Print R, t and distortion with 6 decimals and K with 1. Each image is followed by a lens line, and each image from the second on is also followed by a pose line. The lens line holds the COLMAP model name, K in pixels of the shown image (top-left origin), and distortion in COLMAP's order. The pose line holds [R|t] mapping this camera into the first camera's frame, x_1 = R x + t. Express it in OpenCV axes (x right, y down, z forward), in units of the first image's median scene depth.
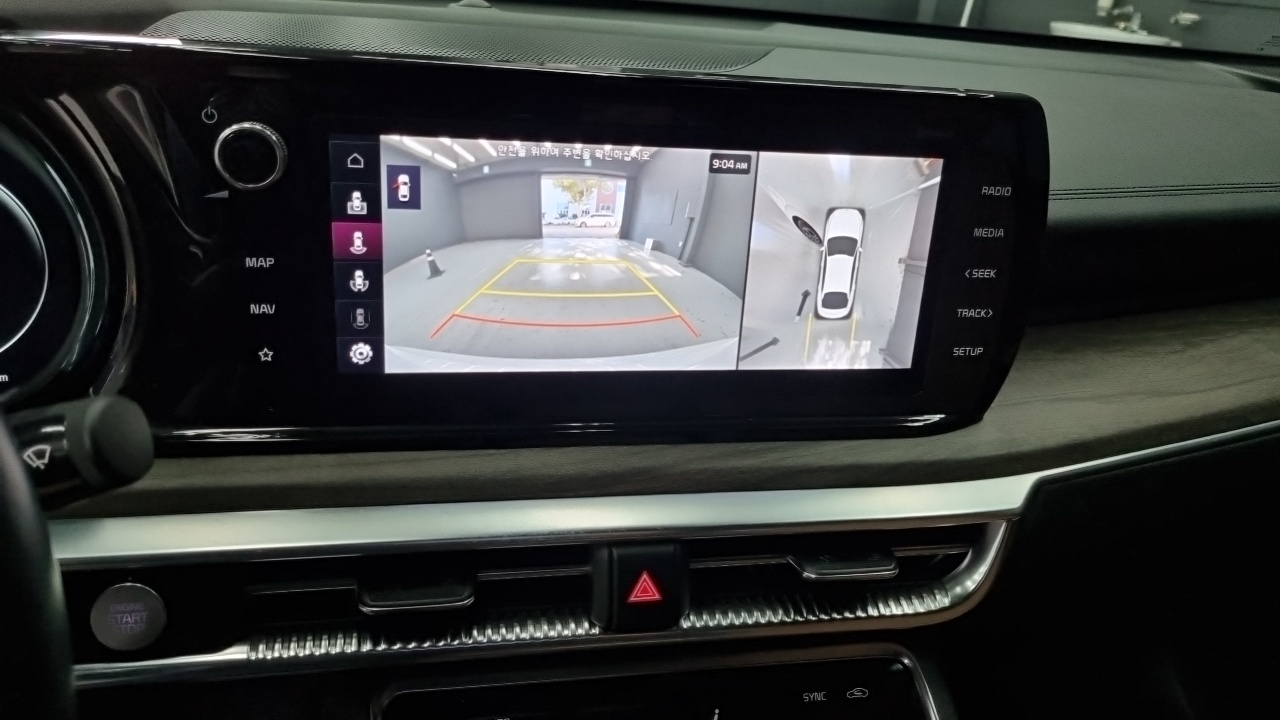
lens RADIAL K [[977.4, 0, 640.0], [0, 977.4, 360.0], [0, 0, 1]] dist [0.040590, -0.005189]
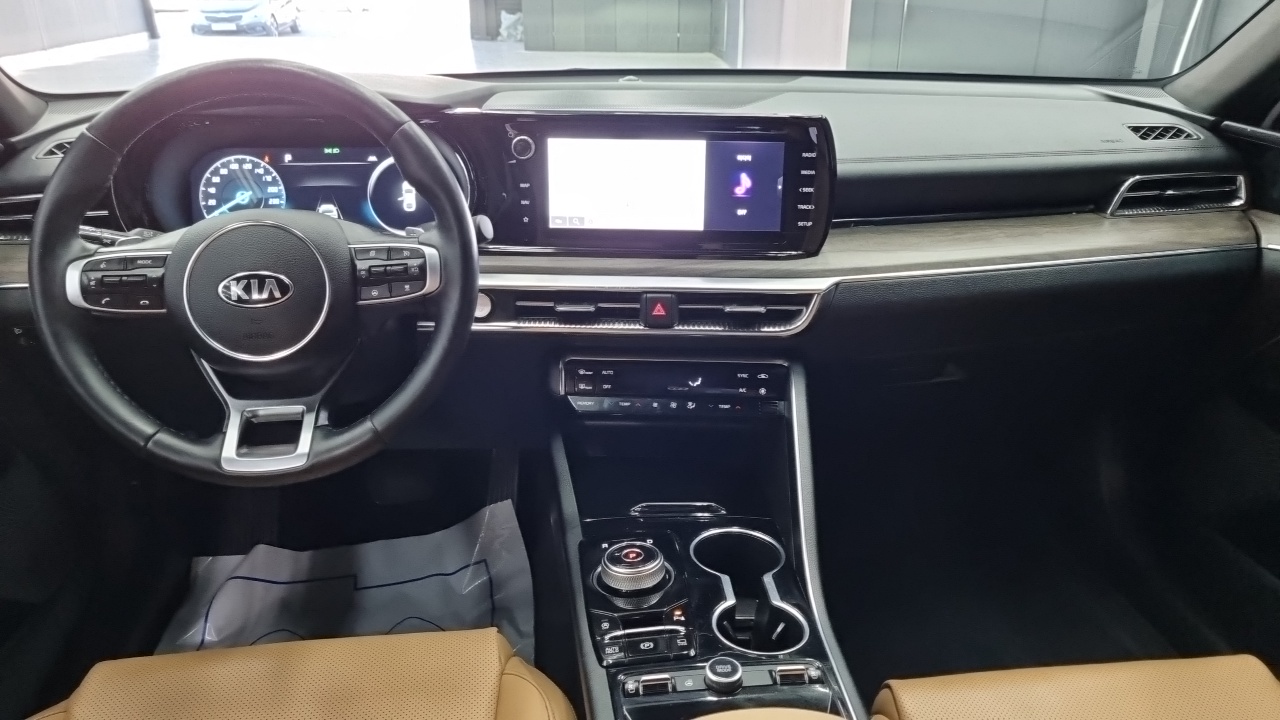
lens RADIAL K [[980.3, 0, 638.0], [0, 980.3, 352.1], [0, 0, 1]] dist [0.047902, -0.004667]
pose [[0.967257, 0.020751, -0.252950, 0.607693], [-0.029562, 0.999080, -0.031079, 0.425241], [0.252072, 0.037539, 0.966980, -1.519243]]
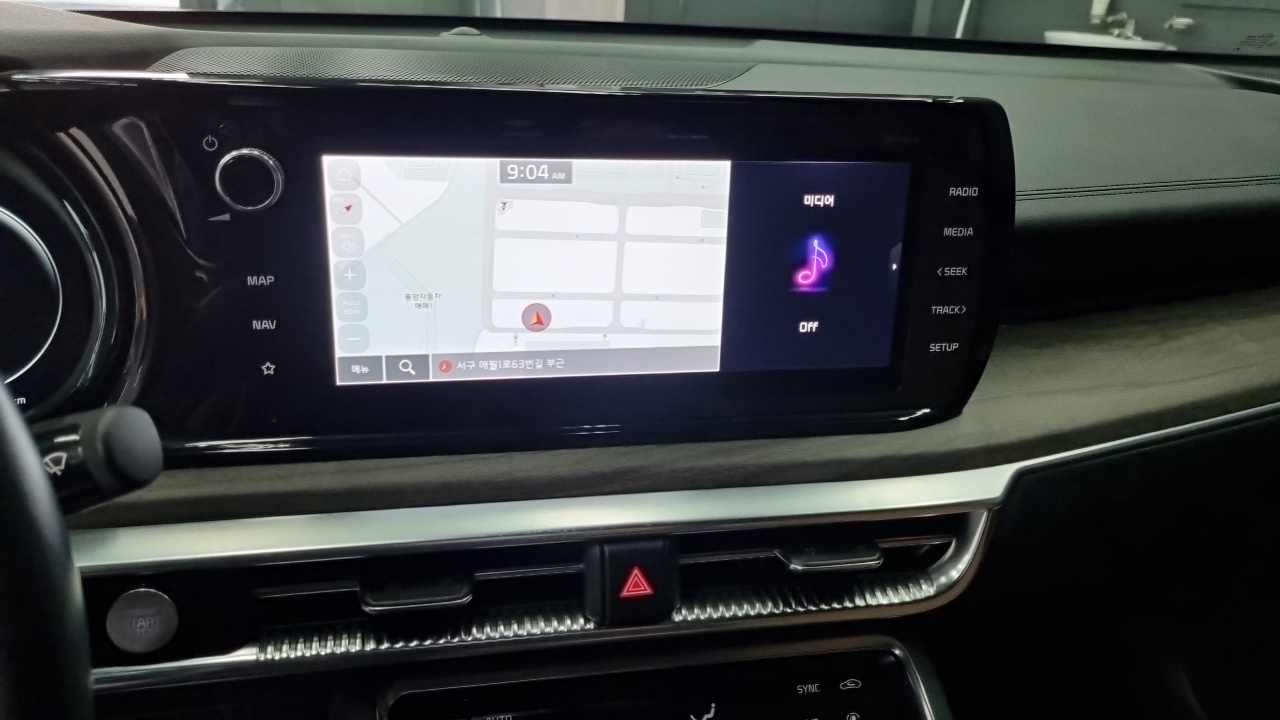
lens RADIAL K [[976.1, 0, 634.7], [0, 976.1, 356.6], [0, 0, 1]] dist [0.038862, 0.000348]
pose [[0.999446, -0.029986, -0.014422, 0.025131], [0.029628, 0.999264, -0.024374, 0.018320], [0.015142, 0.023933, 0.999599, -0.041279]]
